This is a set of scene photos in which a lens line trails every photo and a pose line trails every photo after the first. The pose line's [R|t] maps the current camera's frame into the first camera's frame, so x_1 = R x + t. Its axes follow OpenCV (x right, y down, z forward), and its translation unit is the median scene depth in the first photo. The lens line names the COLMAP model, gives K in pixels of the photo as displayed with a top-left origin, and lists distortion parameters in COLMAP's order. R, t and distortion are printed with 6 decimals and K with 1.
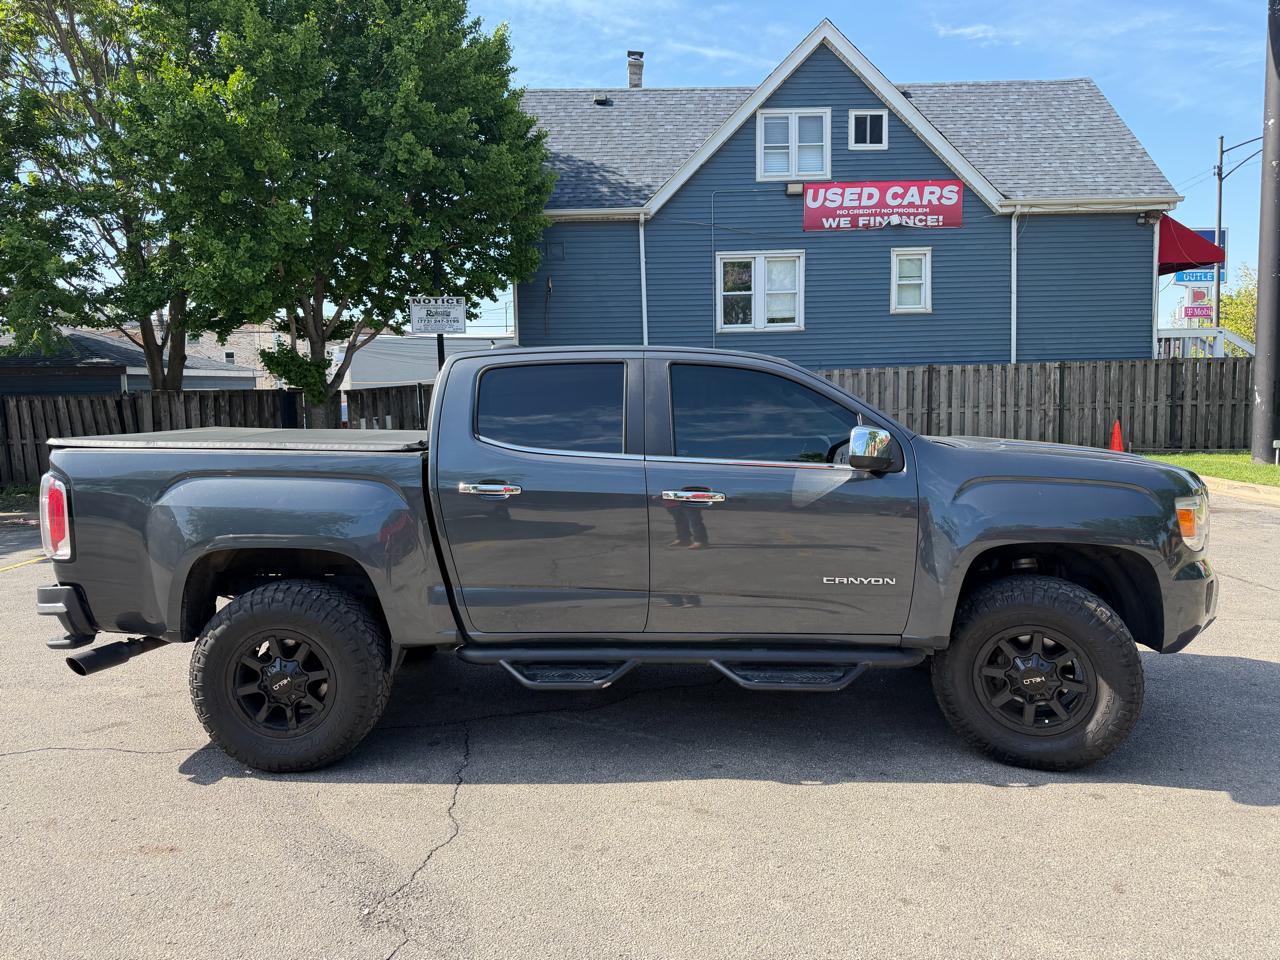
lens RADIAL K [[894.8, 0, 646.0], [0, 894.8, 474.4], [0, 0, 1]] dist [0.089312, -0.141253]
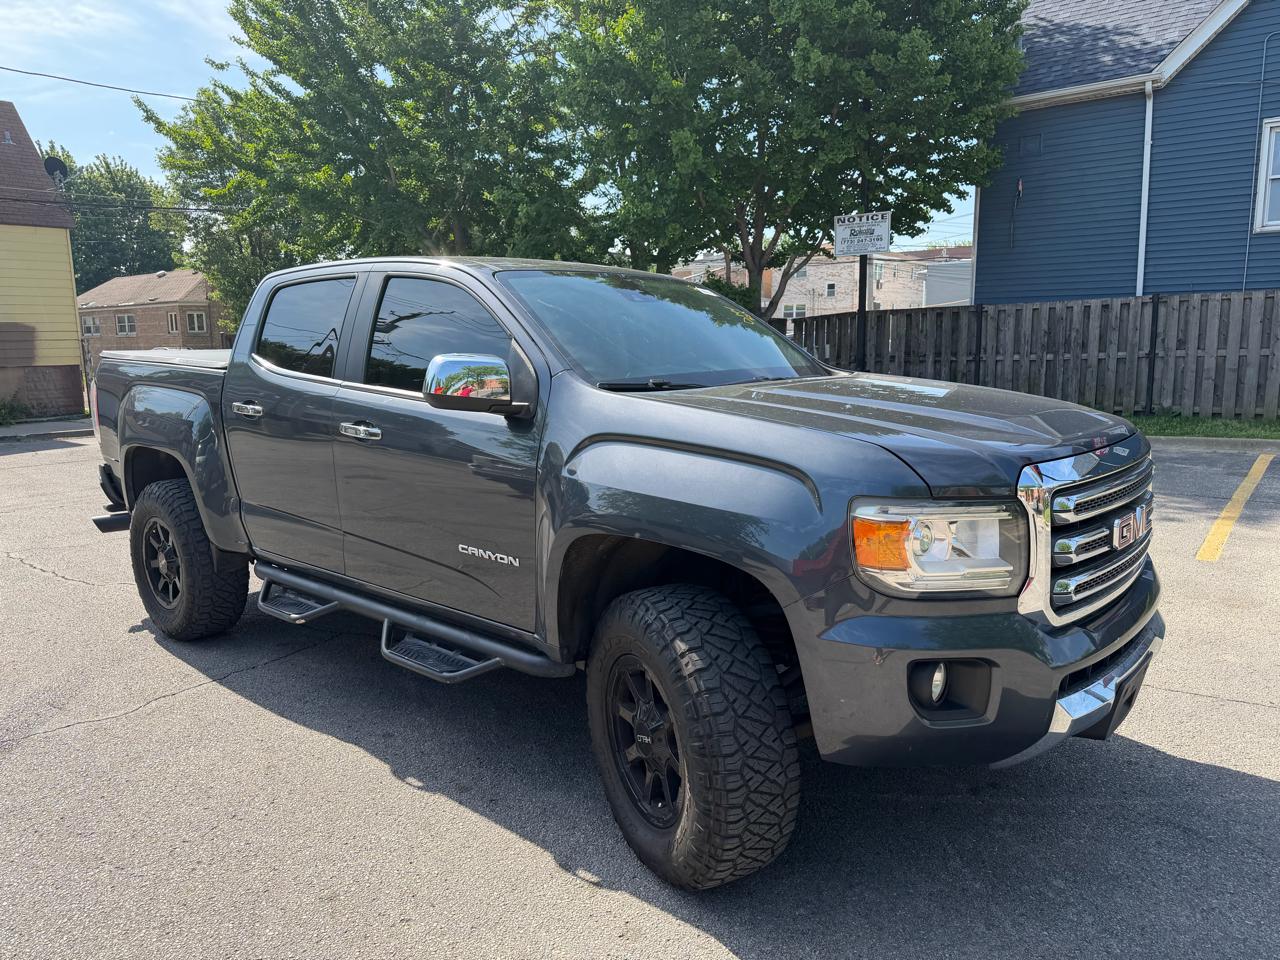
lens RADIAL K [[907.5, 0, 646.6], [0, 907.5, 480.8], [0, 0, 1]] dist [0.030233, -0.031514]
pose [[0.774078, 0.107749, -0.623853, 0.183409], [-0.055798, 0.993187, 0.102304, -0.007232], [0.630626, -0.044382, 0.774817, 0.107924]]
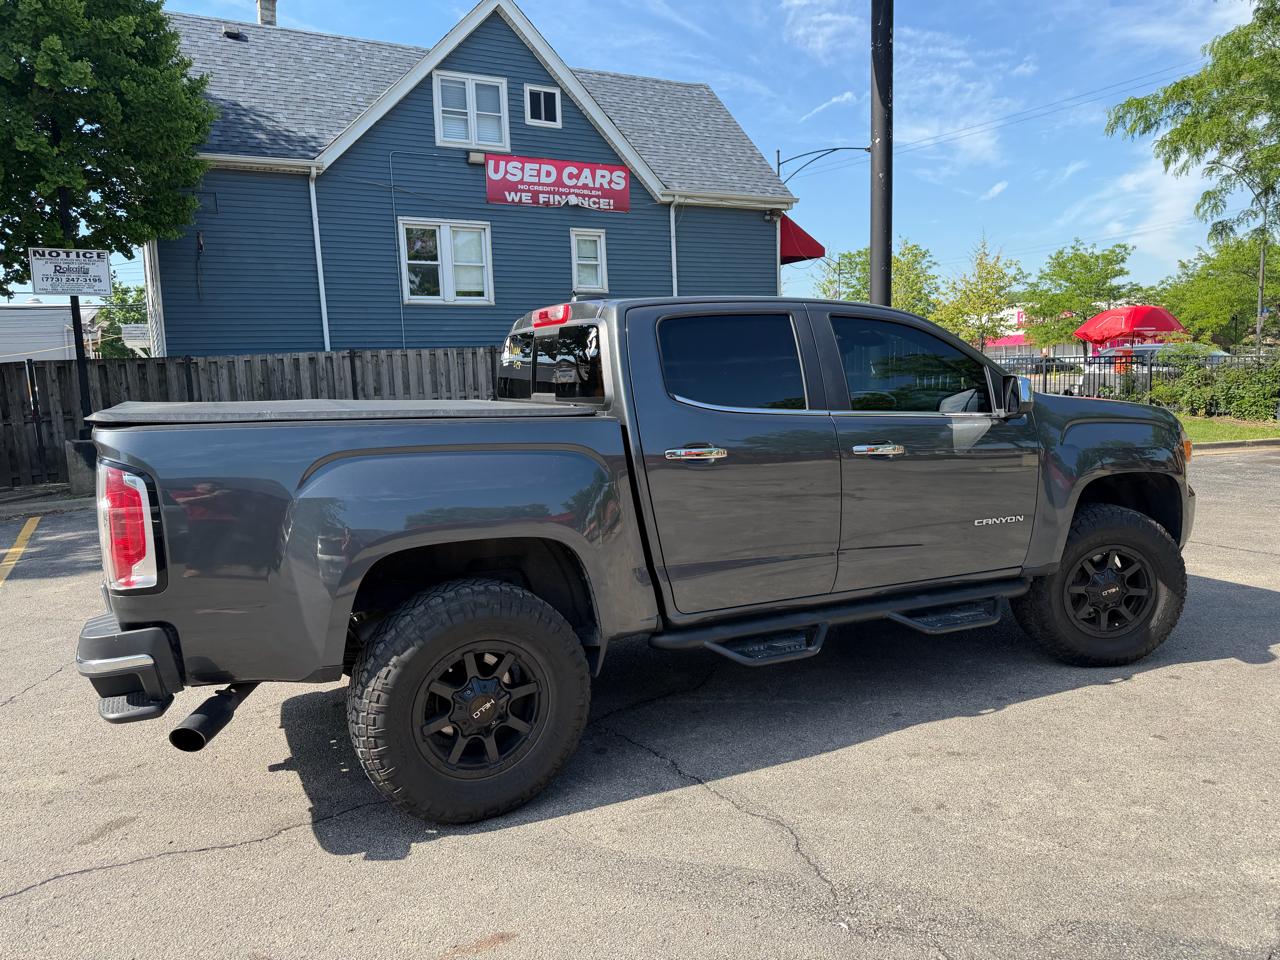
lens RADIAL K [[894.8, 0, 646.0], [0, 894.8, 474.4], [0, 0, 1]] dist [0.089312, -0.141253]
pose [[0.886130, -0.061441, 0.459346, -0.140965], [0.052475, 0.998101, 0.032273, 0.001380], [-0.460456, -0.004494, 0.887671, 0.051565]]
